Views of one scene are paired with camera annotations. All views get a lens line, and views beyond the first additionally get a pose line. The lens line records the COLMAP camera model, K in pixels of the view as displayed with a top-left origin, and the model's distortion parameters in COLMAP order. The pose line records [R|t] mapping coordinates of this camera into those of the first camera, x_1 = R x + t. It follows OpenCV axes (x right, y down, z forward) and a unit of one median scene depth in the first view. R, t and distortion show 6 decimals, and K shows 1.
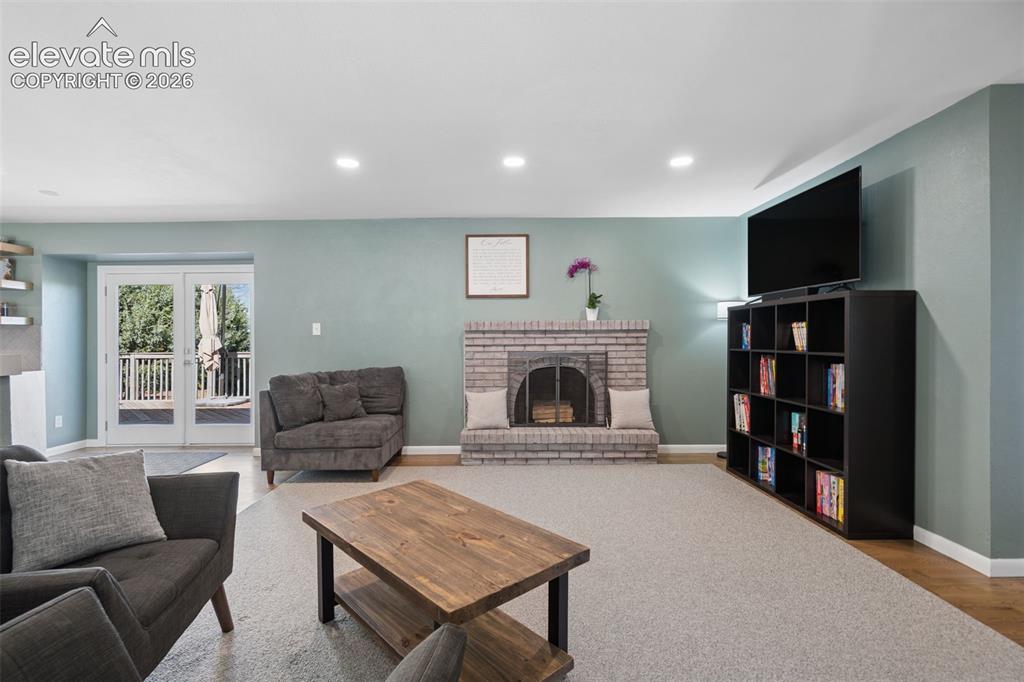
lens RADIAL K [[468.7, 0, 502.5], [0, 468.7, 342.1], [0, 0, 1]] dist [-0.005925, 0.002318]
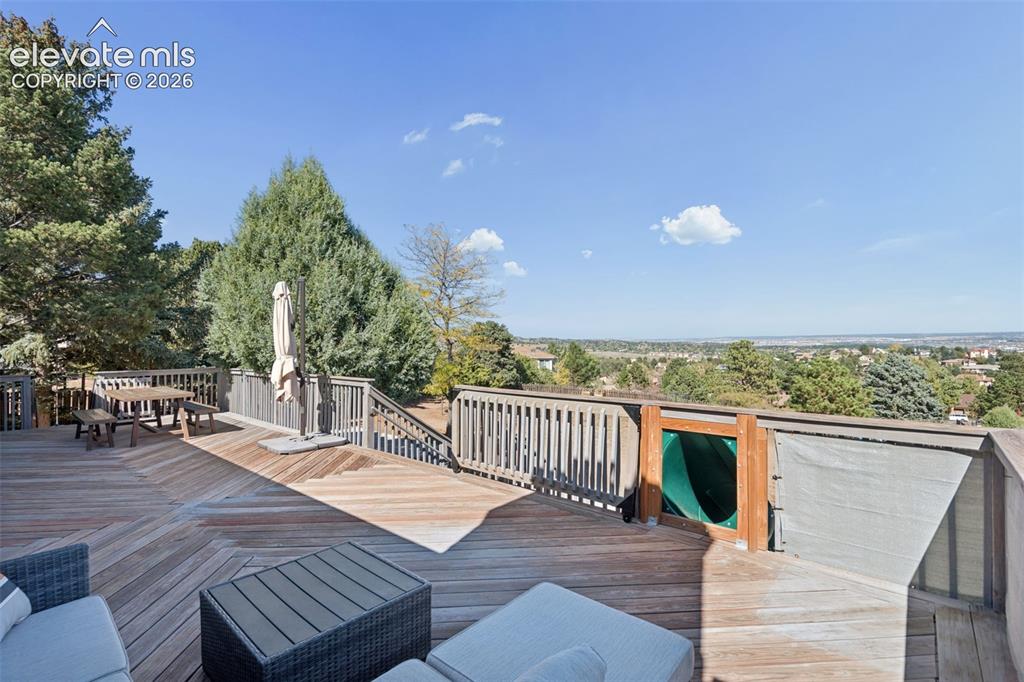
lens RADIAL K [[468.7, 0, 501.3], [0, 468.7, 343.2], [0, 0, 1]] dist [-0.005925, 0.002318]
pose [[0.751829, -0.000290, -0.659358, 0.275183], [-0.005148, 0.999967, -0.006310, -0.059614], [0.659338, 0.008138, 0.751803, 1.289617]]
